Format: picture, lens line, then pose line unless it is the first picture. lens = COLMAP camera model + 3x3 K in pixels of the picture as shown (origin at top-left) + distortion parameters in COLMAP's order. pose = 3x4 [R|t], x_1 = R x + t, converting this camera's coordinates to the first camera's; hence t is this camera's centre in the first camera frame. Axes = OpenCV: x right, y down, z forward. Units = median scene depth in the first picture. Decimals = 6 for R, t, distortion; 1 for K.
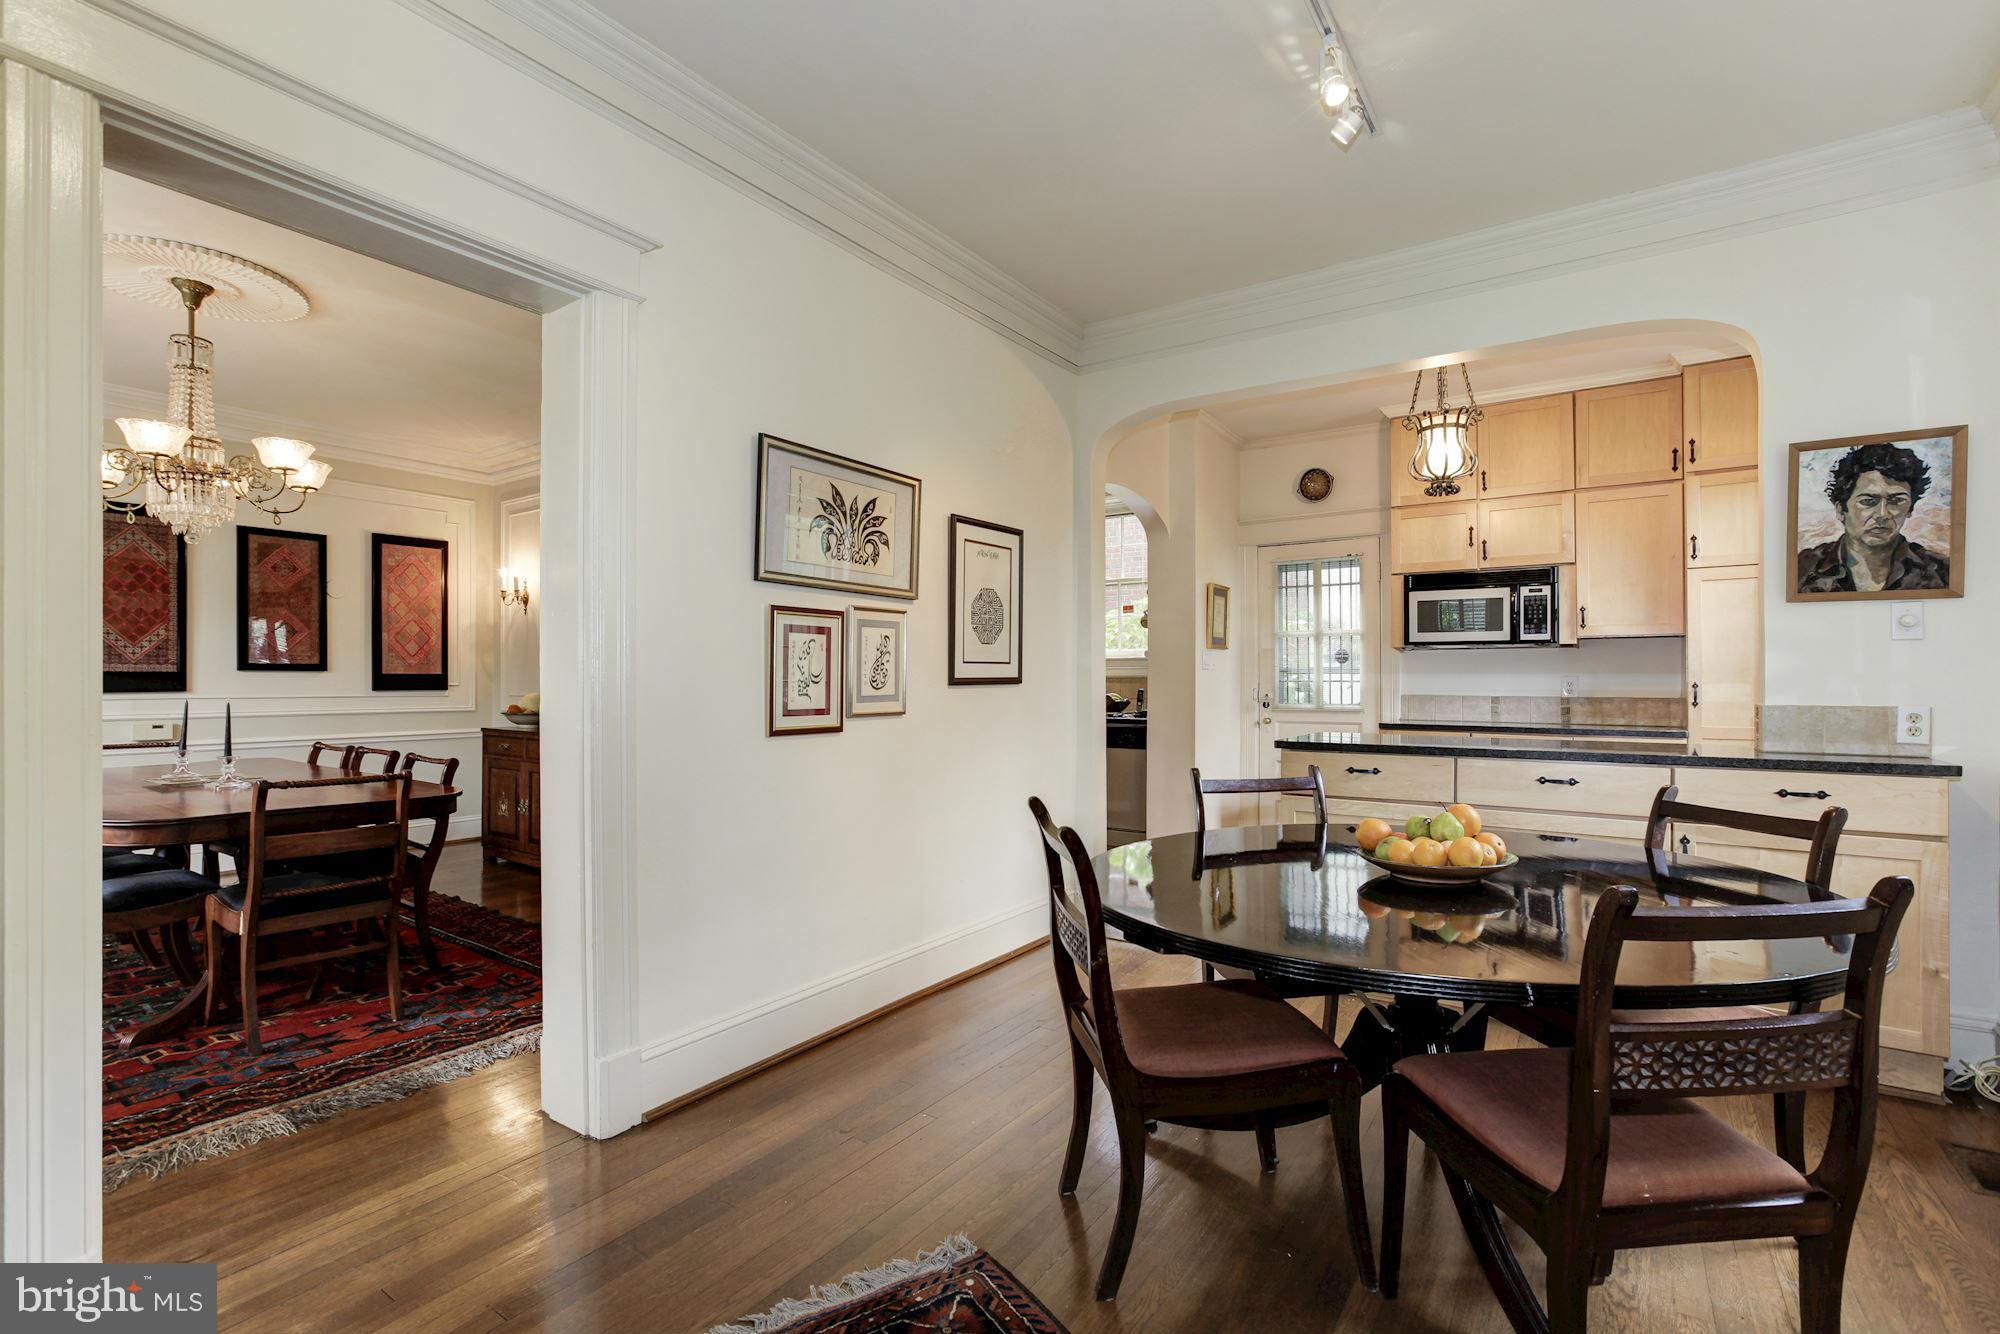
lens RADIAL K [[911.7, 0, 1002.6], [0, 911.7, 676.2], [0, 0, 1]] dist [-0.011761, 0.000044]
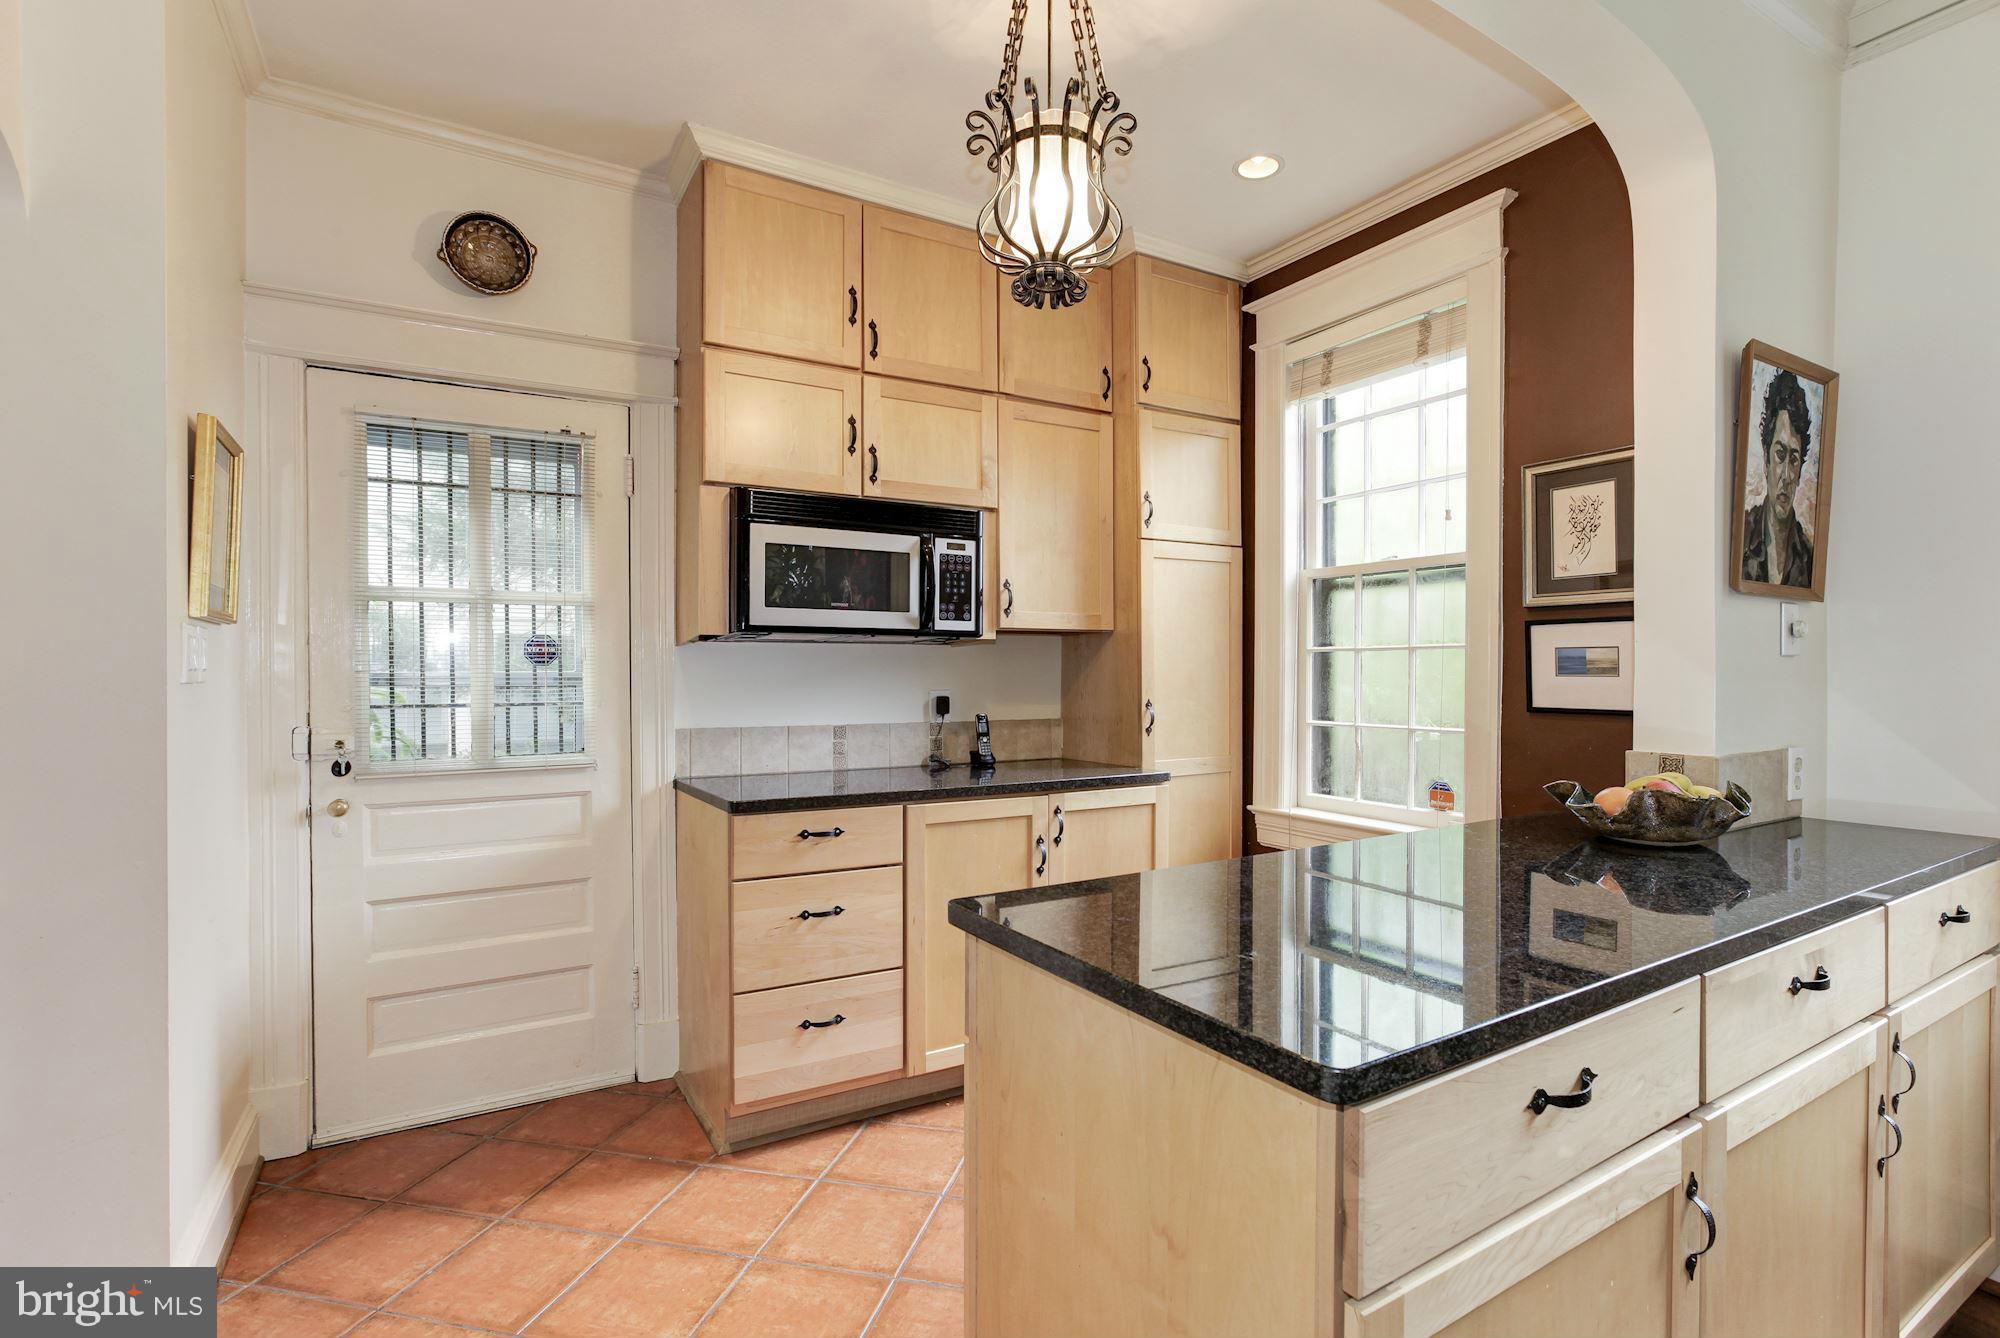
lens RADIAL K [[911.7, 0, 1010.8], [0, 911.7, 663.8], [0, 0, 1]] dist [-0.011761, 0.000044]
pose [[0.413641, 0.002211, 0.910438, 0.064754], [-0.004699, 0.999989, -0.000294, -0.018567], [-0.910428, -0.004156, 0.413646, 0.712028]]
